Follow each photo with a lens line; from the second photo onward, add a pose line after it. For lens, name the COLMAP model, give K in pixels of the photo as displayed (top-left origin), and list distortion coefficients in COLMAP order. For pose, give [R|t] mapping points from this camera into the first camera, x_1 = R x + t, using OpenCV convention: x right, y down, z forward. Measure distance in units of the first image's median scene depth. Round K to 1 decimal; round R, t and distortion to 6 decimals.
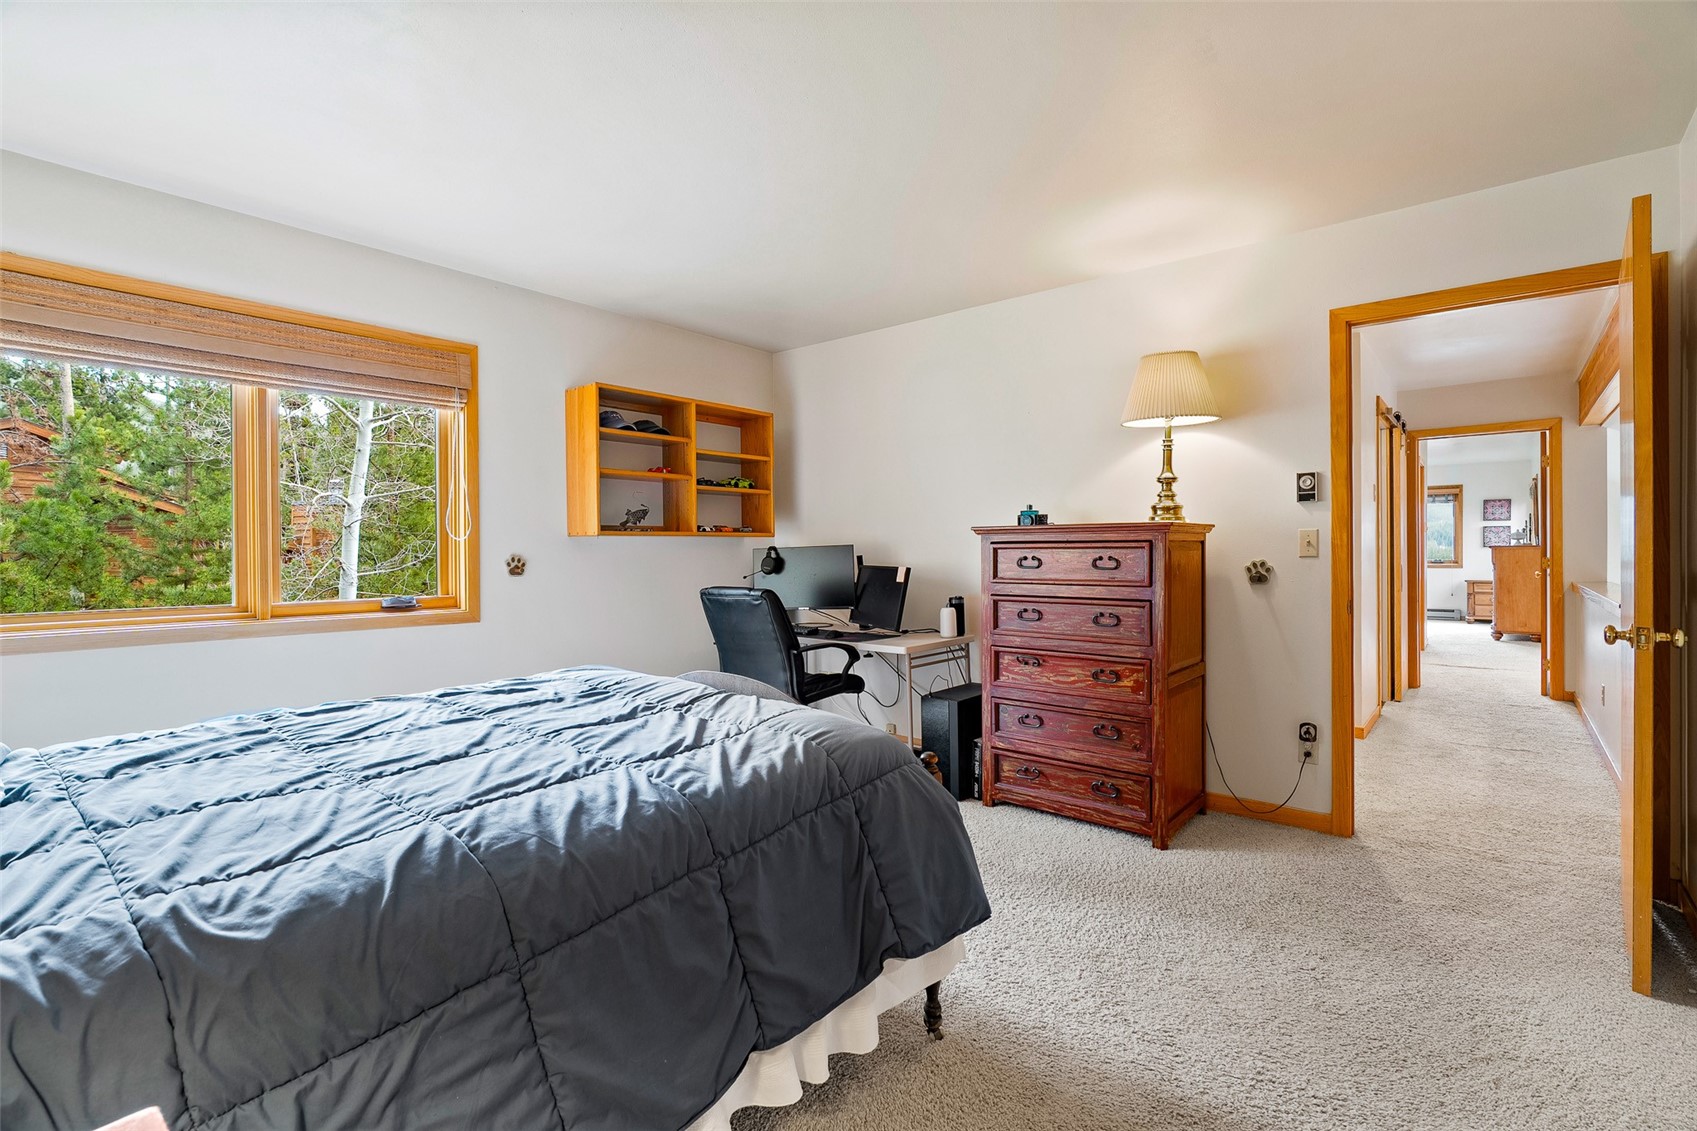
lens RADIAL K [[757.2, 0, 877.3], [0, 757.2, 556.9], [0, 0, 1]] dist [-0.003014, 0.000190]
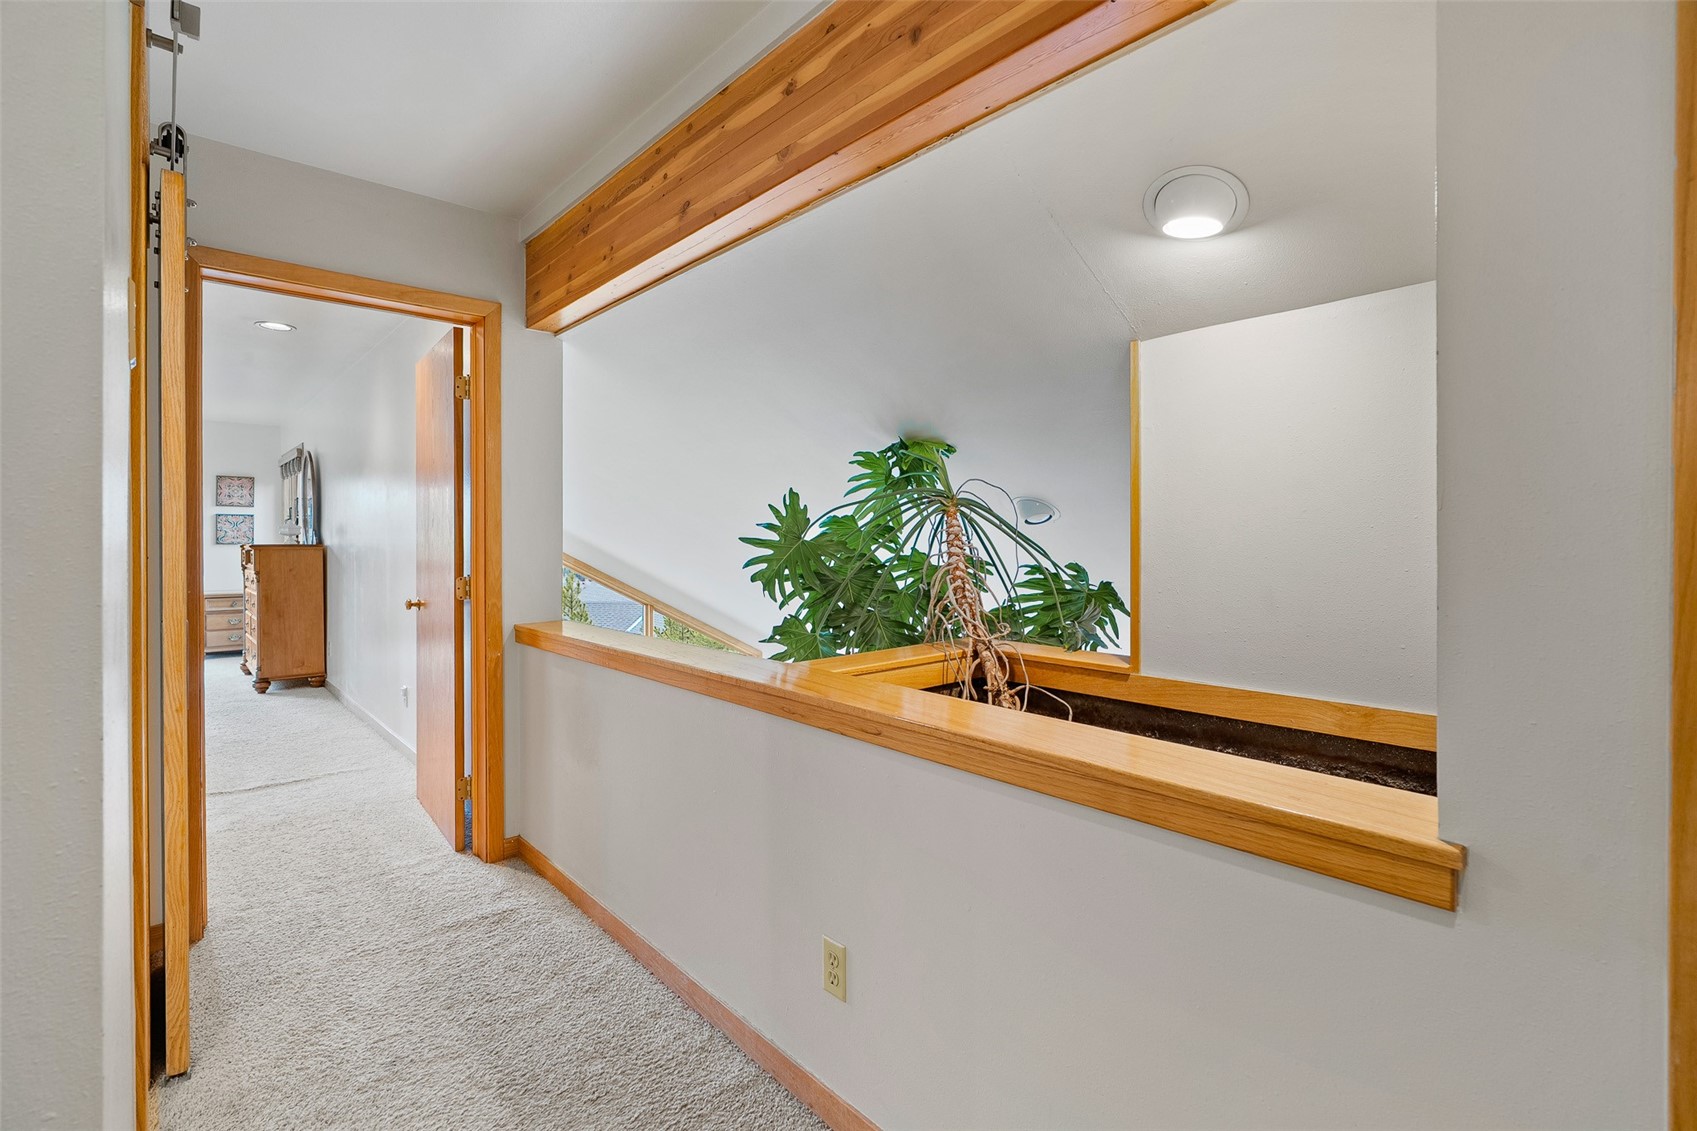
lens RADIAL K [[778.2, 0, 836.5], [0, 778.2, 543.6], [0, 0, 1]] dist [-0.002623, -0.000599]
pose [[0.166996, 0.001454, 0.985956, 0.213740], [0.004413, 0.999988, -0.002222, -0.010081], [-0.985948, 0.004722, 0.166988, 0.345396]]
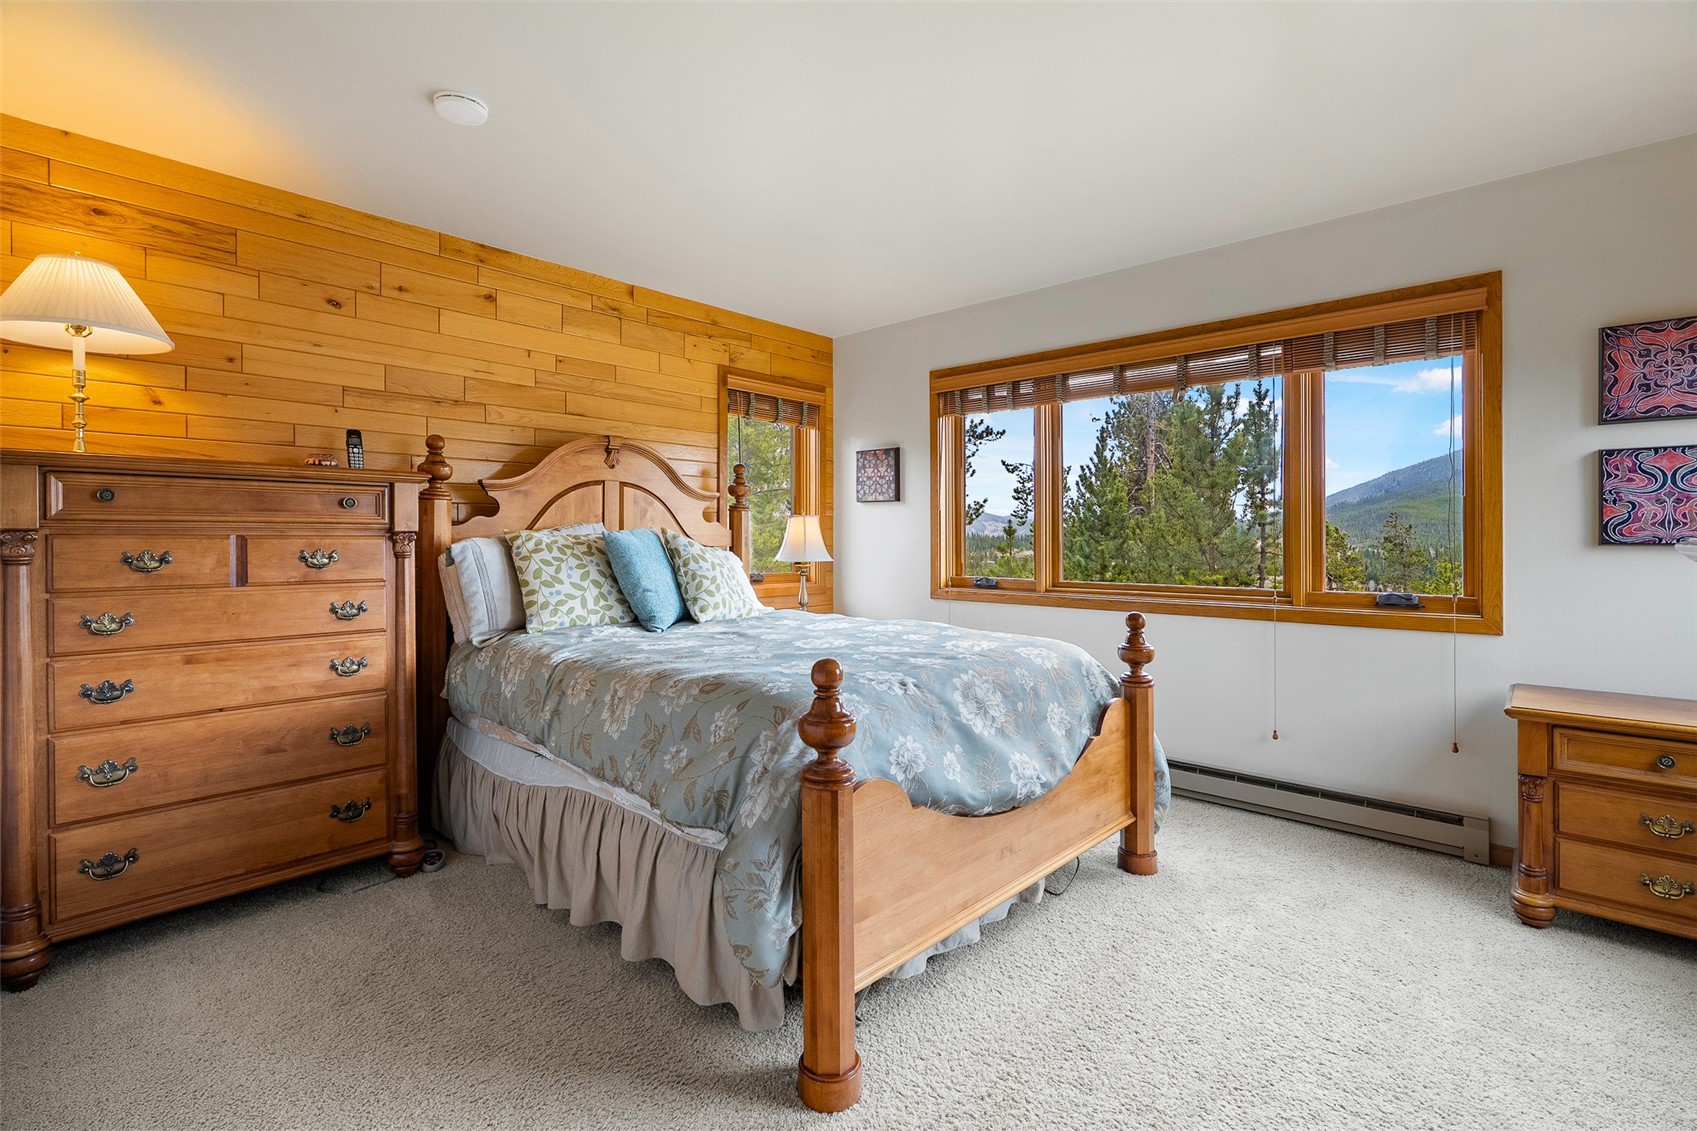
lens RADIAL K [[778.2, 0, 836.5], [0, 778.2, 543.6], [0, 0, 1]] dist [-0.002623, -0.000599]
pose [[0.998605, -0.004612, -0.052606, 0.618532], [0.005055, 0.999953, 0.008300, -0.017087], [0.052565, -0.008554, 0.998581, 0.796198]]
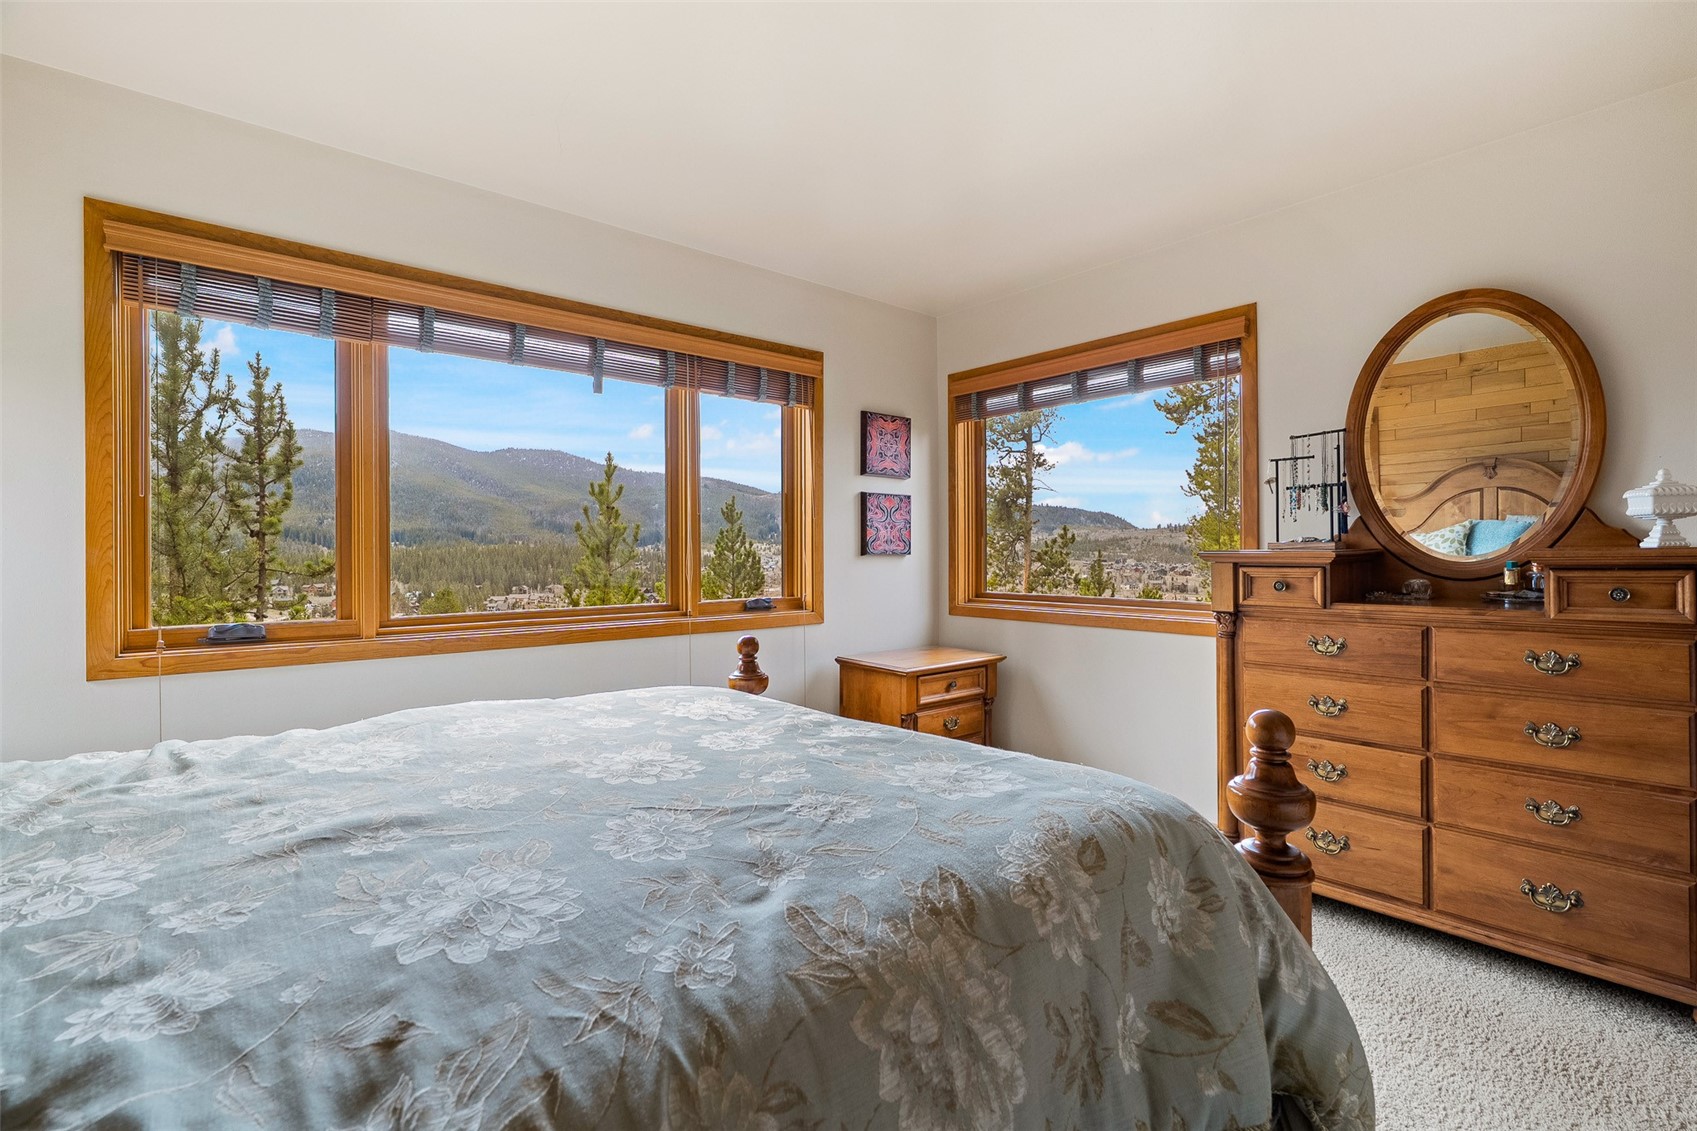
lens RADIAL K [[757.2, 0, 877.3], [0, 757.2, 556.9], [0, 0, 1]] dist [-0.003014, 0.000190]
pose [[0.169361, -0.003516, 0.985548, 0.501253], [0.010722, 0.999941, 0.001725, -0.013461], [-0.985496, 0.010275, 0.169388, 0.976881]]
